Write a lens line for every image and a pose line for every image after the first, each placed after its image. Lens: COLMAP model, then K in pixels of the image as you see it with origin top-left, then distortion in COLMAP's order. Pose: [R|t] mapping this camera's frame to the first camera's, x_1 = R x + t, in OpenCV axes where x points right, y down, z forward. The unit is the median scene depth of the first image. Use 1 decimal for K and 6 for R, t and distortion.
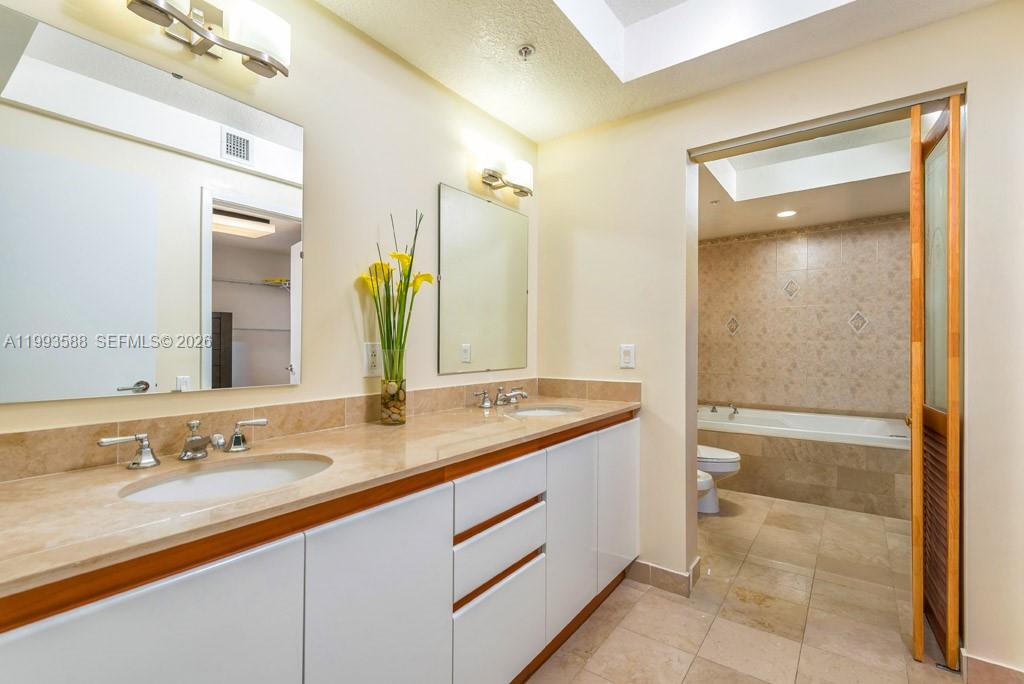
lens RADIAL K [[468.1, 0, 512.2], [0, 468.1, 347.0], [0, 0, 1]] dist [0.001082, 0.000104]
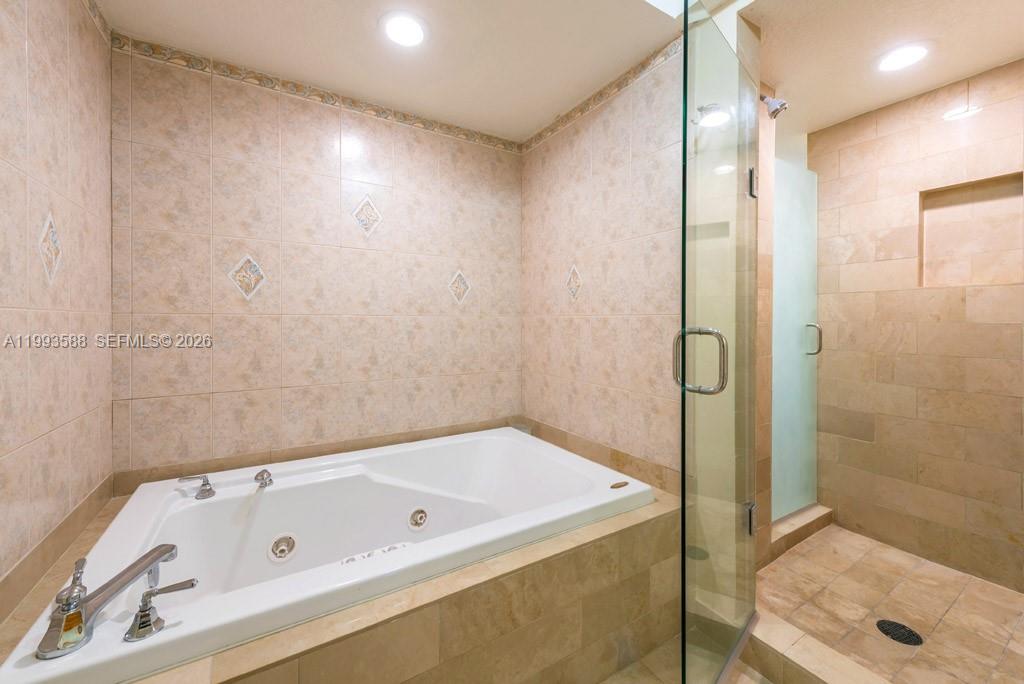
lens RADIAL K [[409.1, 0, 512.8], [0, 409.1, 325.7], [0, 0, 1]] dist [0.004053, -0.000053]
pose [[0.378650, -0.012318, 0.925458, 0.226790], [-0.006830, 0.999847, 0.016103, -0.008953], [-0.925515, -0.012418, 0.378508, 0.672314]]
